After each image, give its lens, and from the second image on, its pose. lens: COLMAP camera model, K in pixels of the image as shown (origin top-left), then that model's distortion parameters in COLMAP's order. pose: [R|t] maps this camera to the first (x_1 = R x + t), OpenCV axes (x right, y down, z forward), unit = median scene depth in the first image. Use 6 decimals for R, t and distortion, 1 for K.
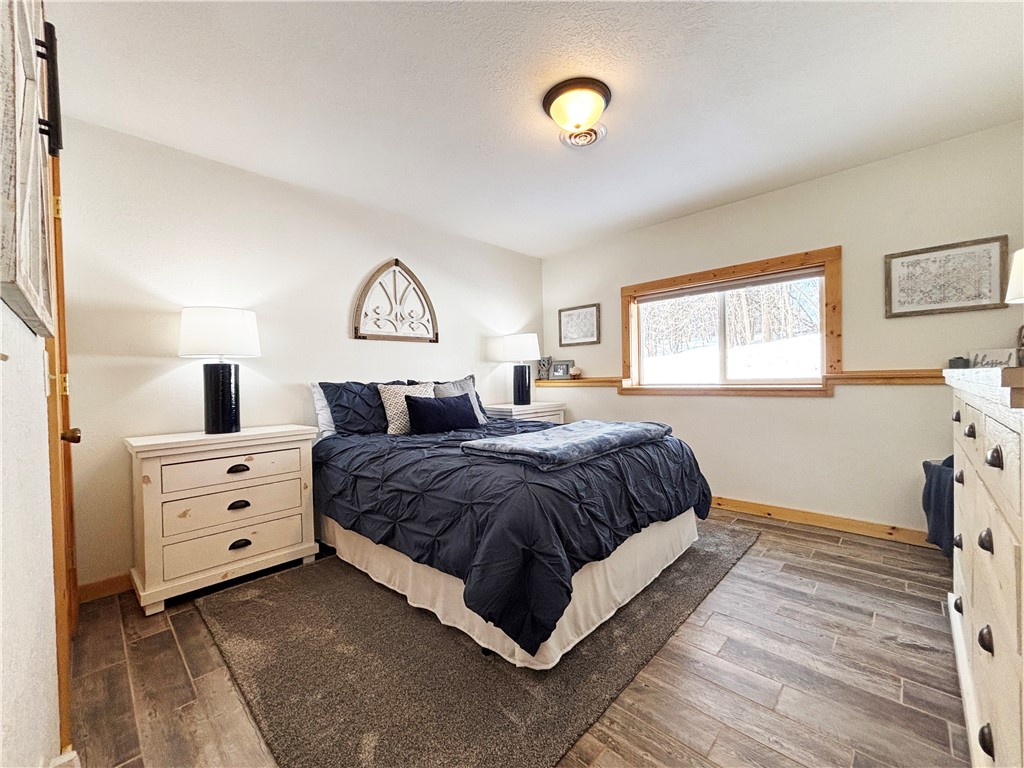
lens RADIAL K [[413.8, 0, 513.5], [0, 413.8, 382.7], [0, 0, 1]] dist [-0.001274, -0.000593]
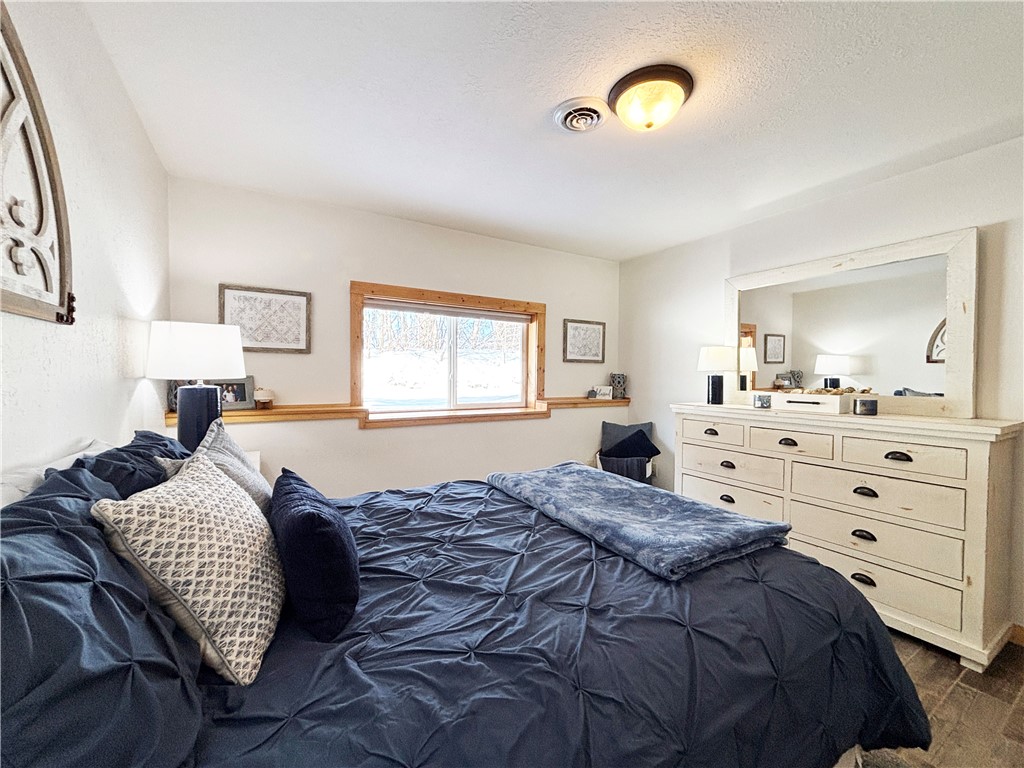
lens RADIAL K [[413.8, 0, 514.3], [0, 413.8, 386.5], [0, 0, 1]] dist [-0.001274, -0.000593]
pose [[0.234331, -0.001324, 0.972156, -0.412056], [-0.004623, 0.999986, 0.002477, -0.052090], [-0.972146, -0.005075, 0.234321, 0.599922]]
